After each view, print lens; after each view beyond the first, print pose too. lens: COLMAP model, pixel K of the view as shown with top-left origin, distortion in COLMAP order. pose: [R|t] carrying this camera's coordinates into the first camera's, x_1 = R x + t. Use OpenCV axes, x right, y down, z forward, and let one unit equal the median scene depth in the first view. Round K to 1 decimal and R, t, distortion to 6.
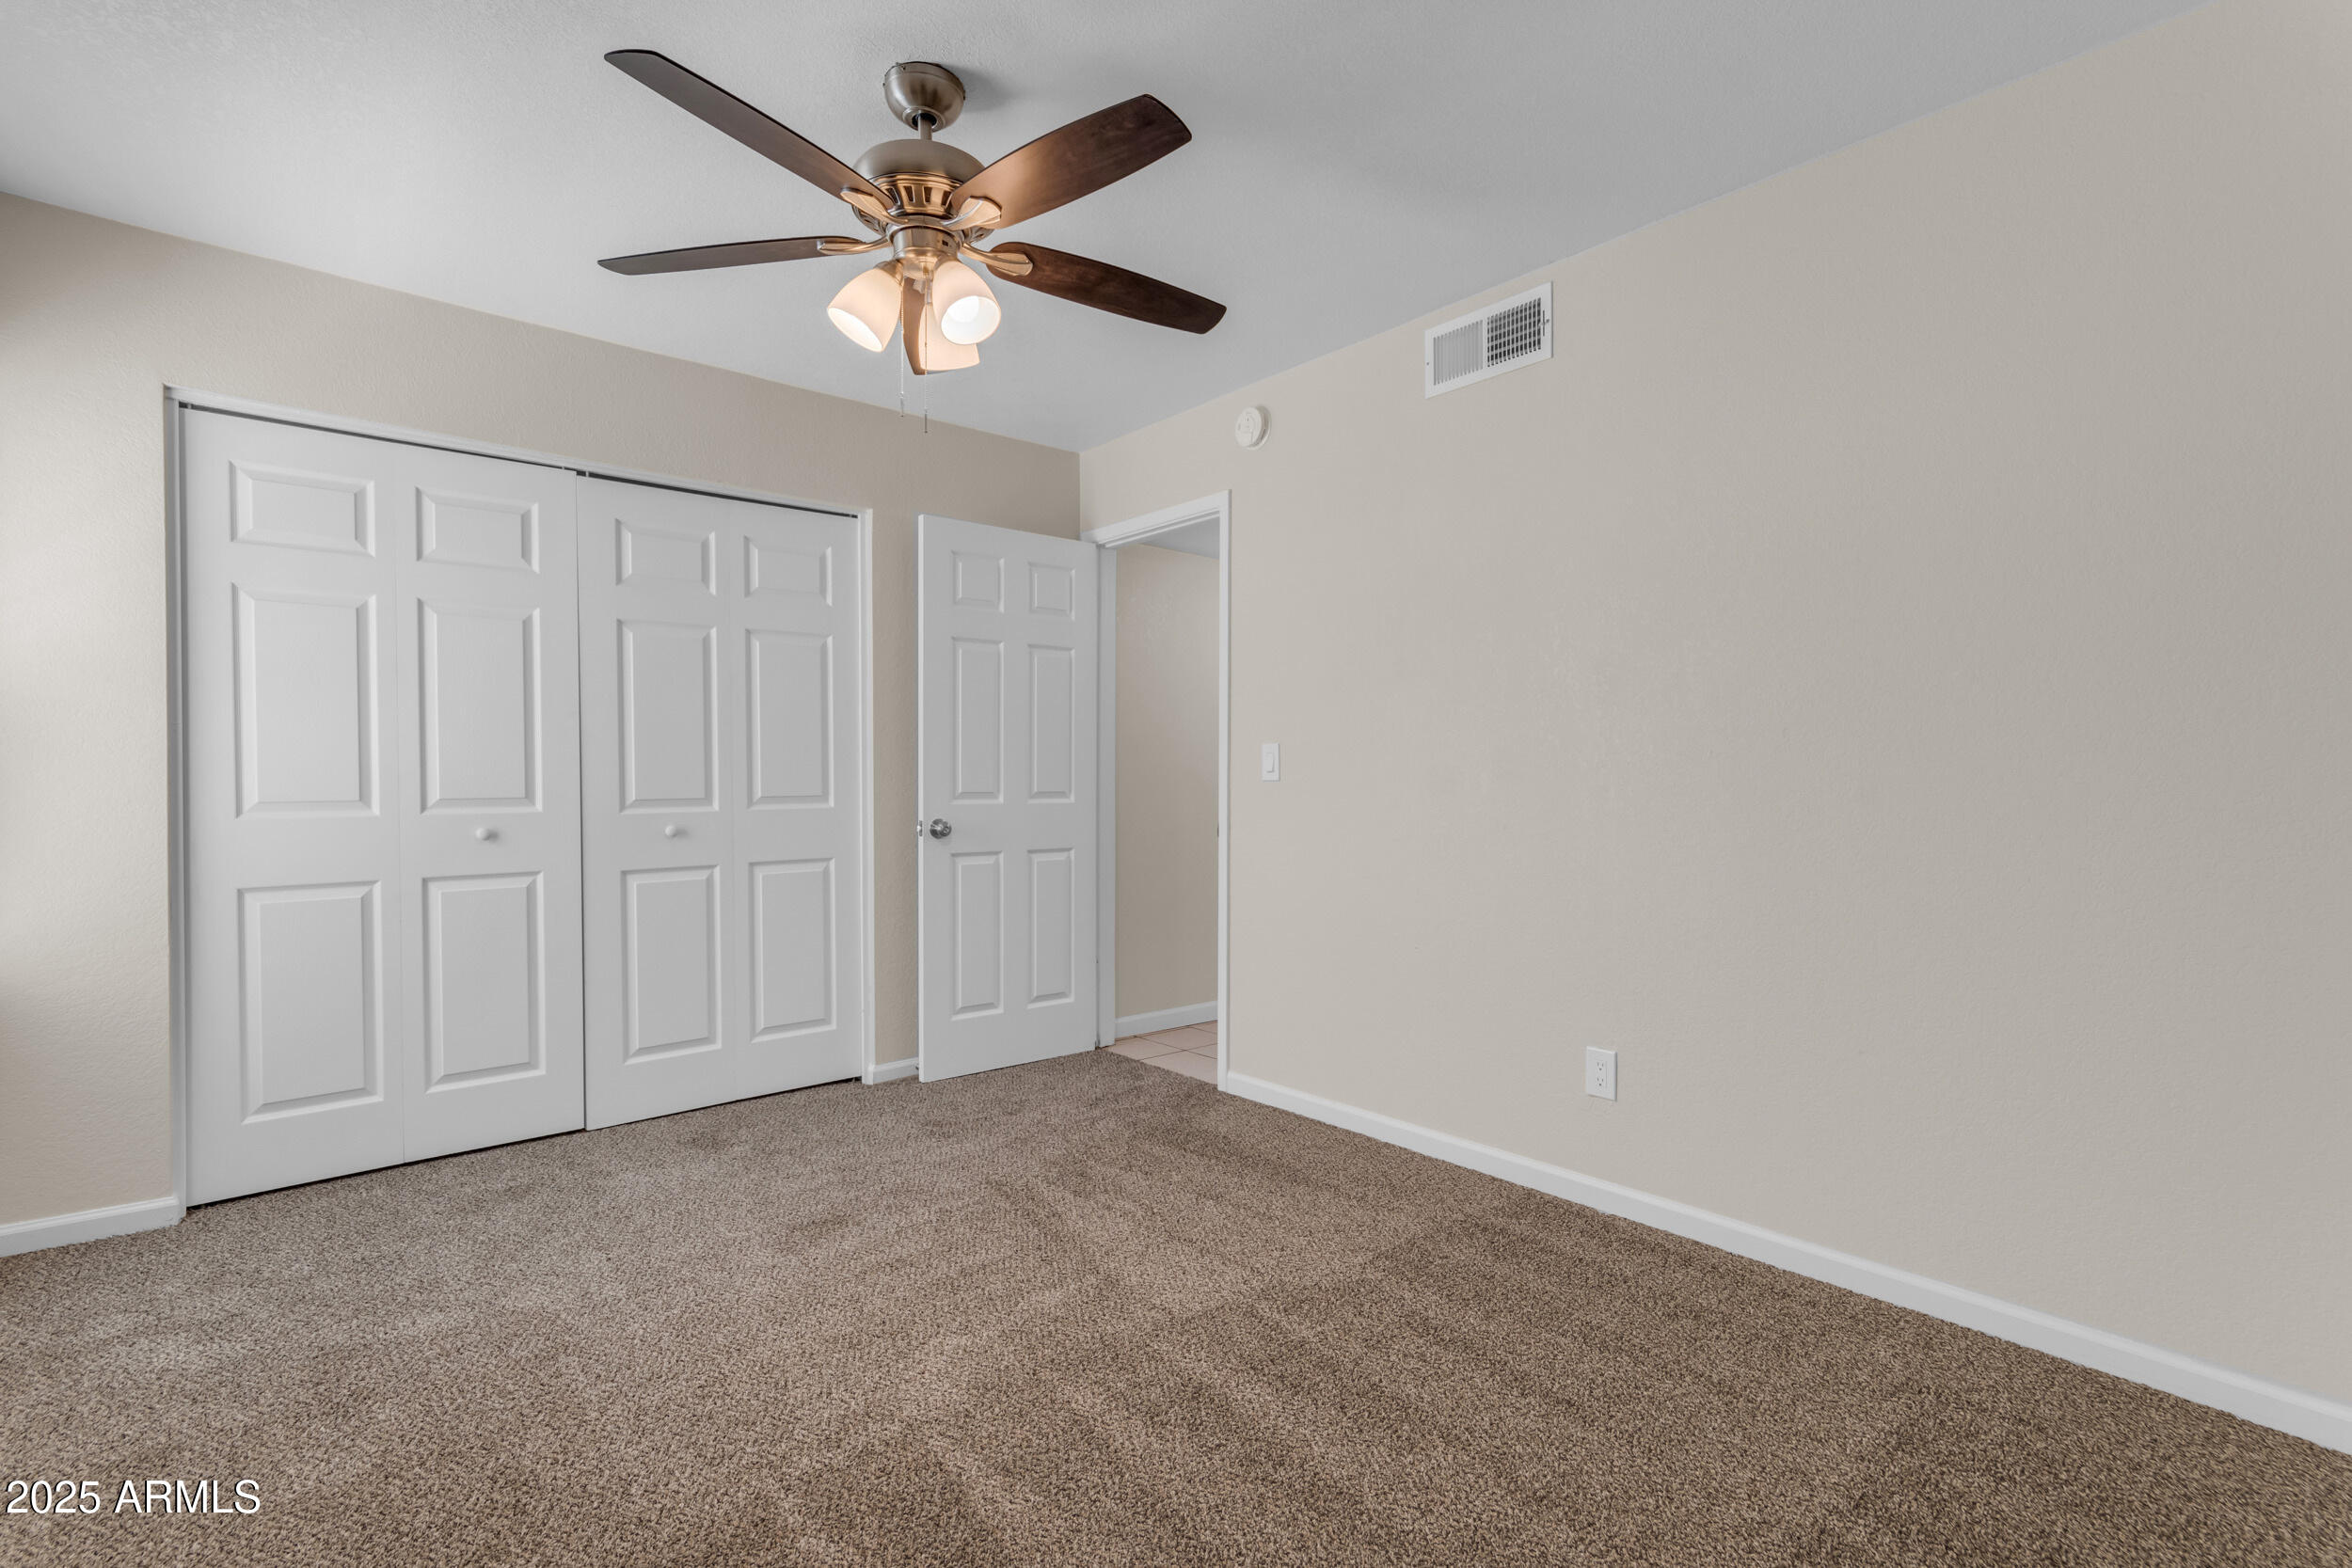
lens RADIAL K [[1083.4, 0, 1175.9], [0, 1083.4, 791.5], [0, 0, 1]] dist [0.002553, 0.000664]
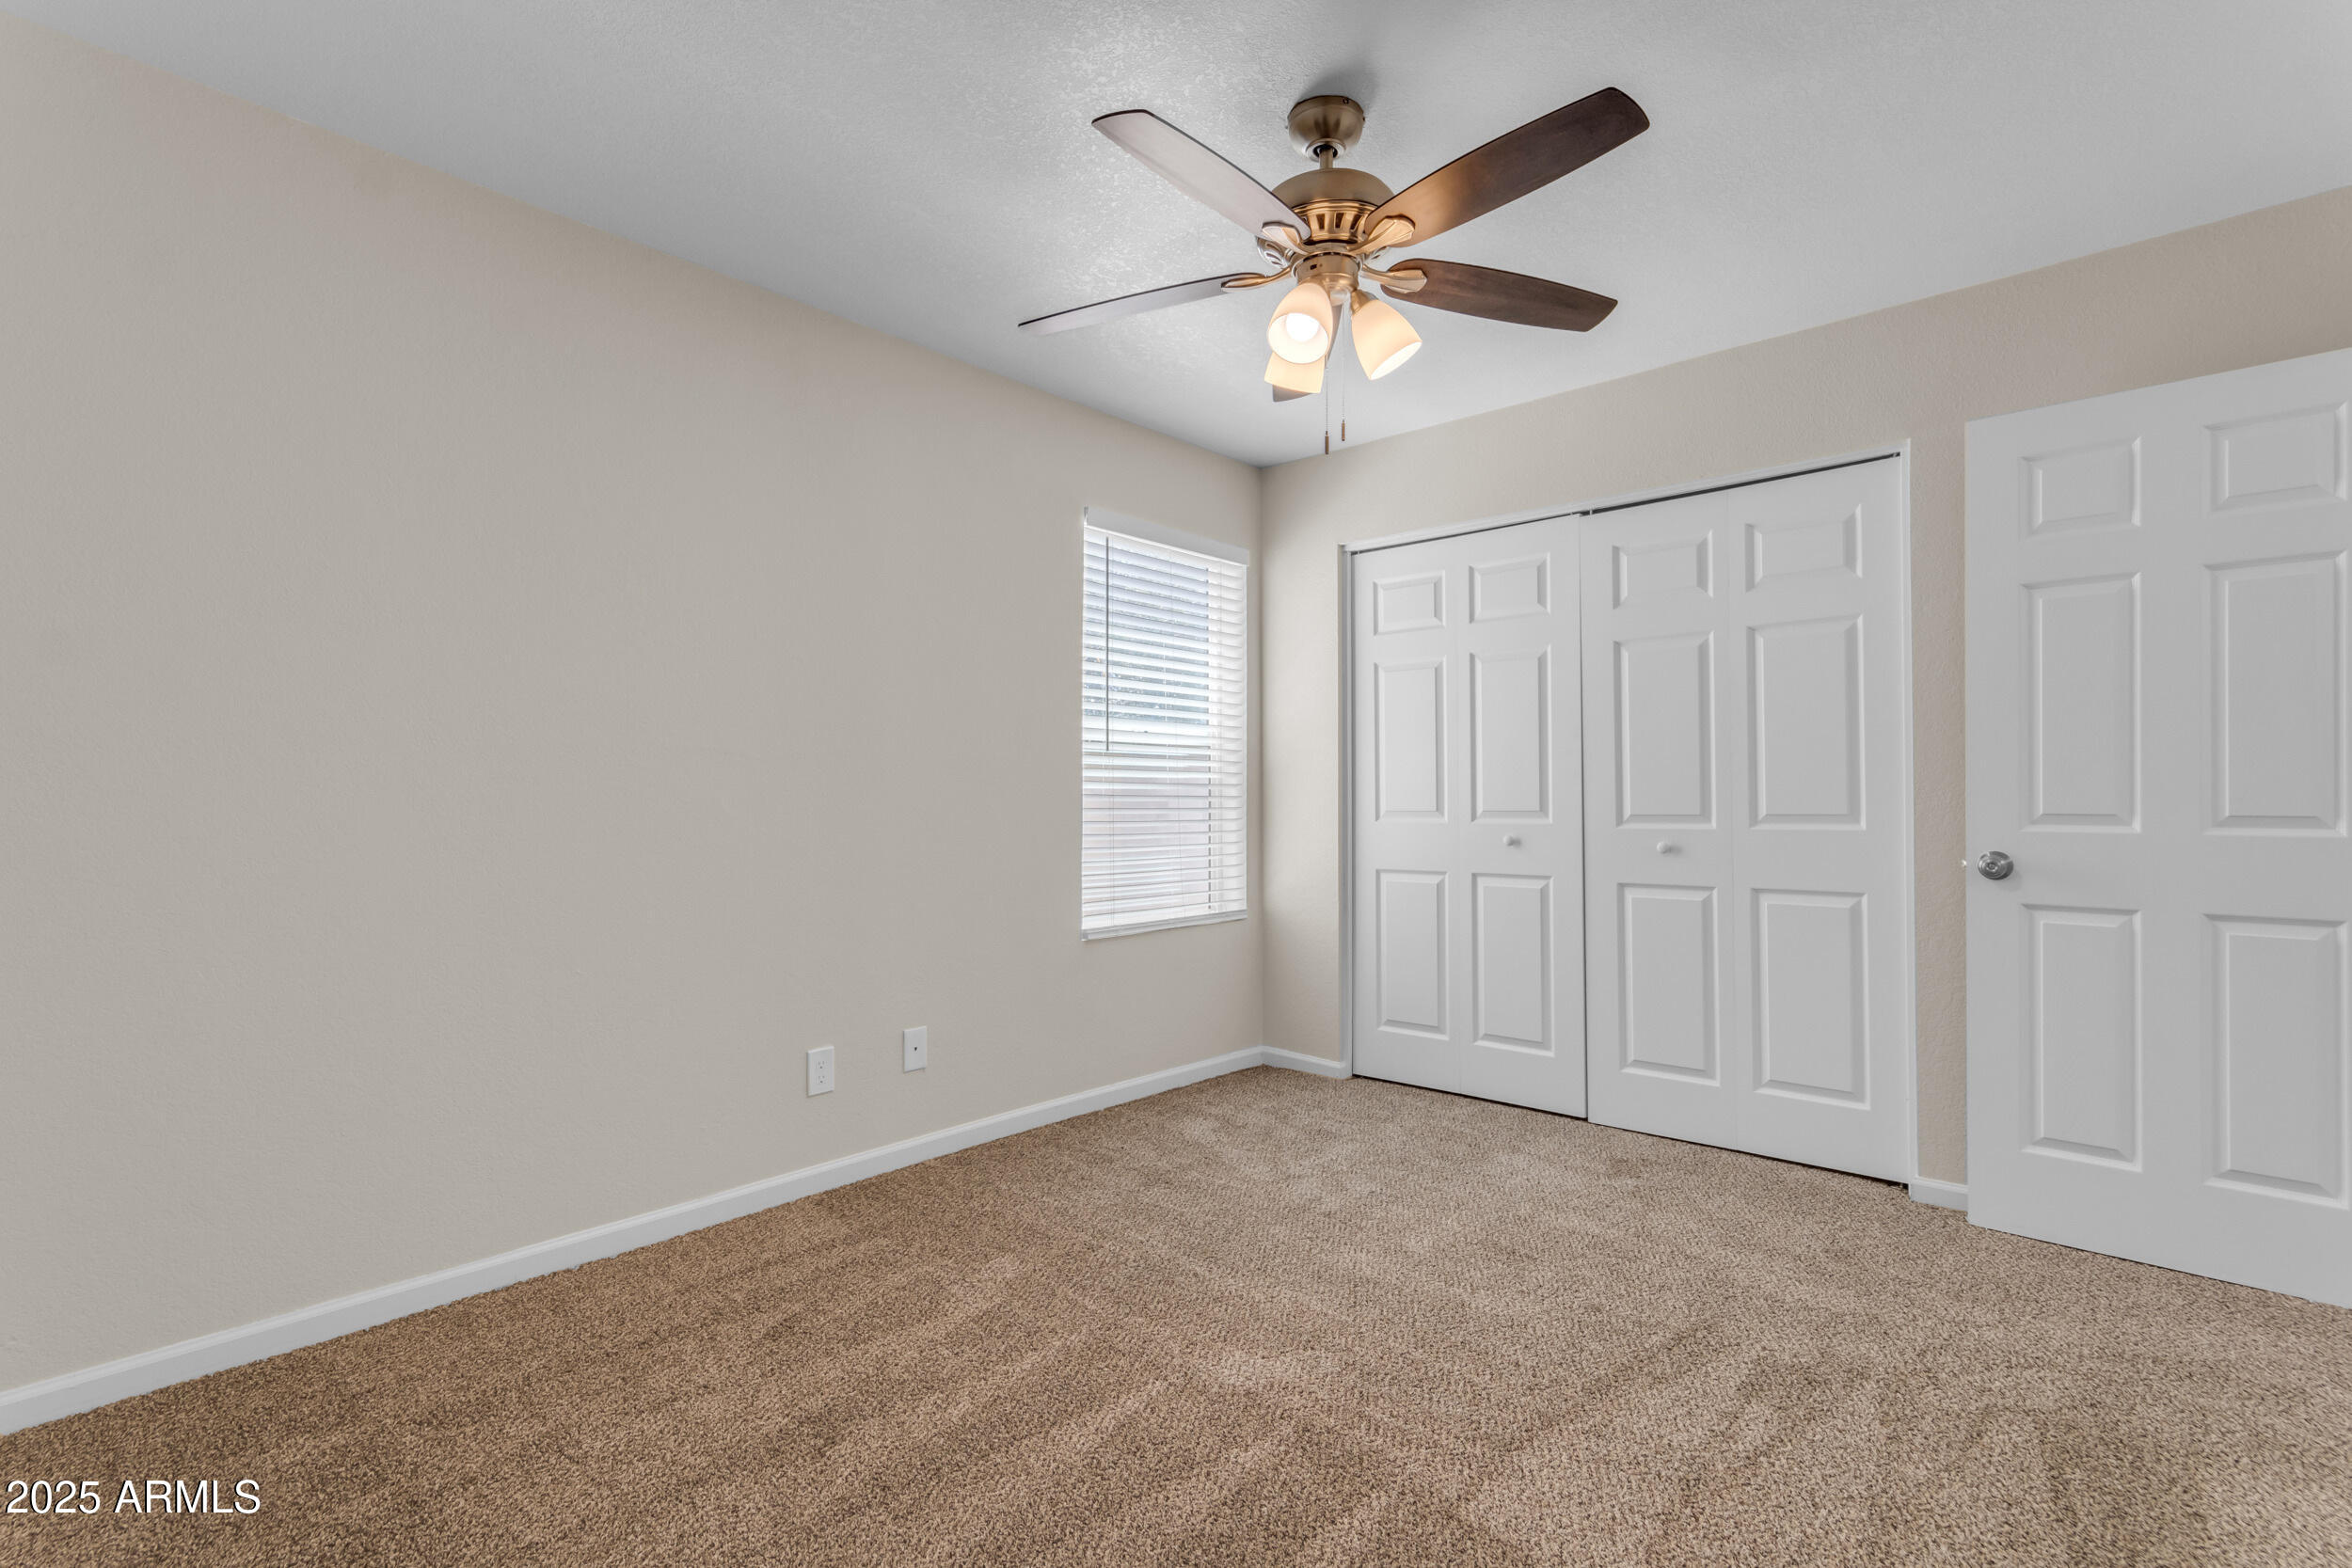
lens RADIAL K [[1083.4, 0, 1175.9], [0, 1083.4, 791.5], [0, 0, 1]] dist [0.002553, 0.000664]
pose [[0.116389, -0.003512, -0.993197, 0.469920], [-0.009835, 0.999941, -0.004688, -0.005420], [0.993155, 0.010314, 0.116348, 0.457517]]
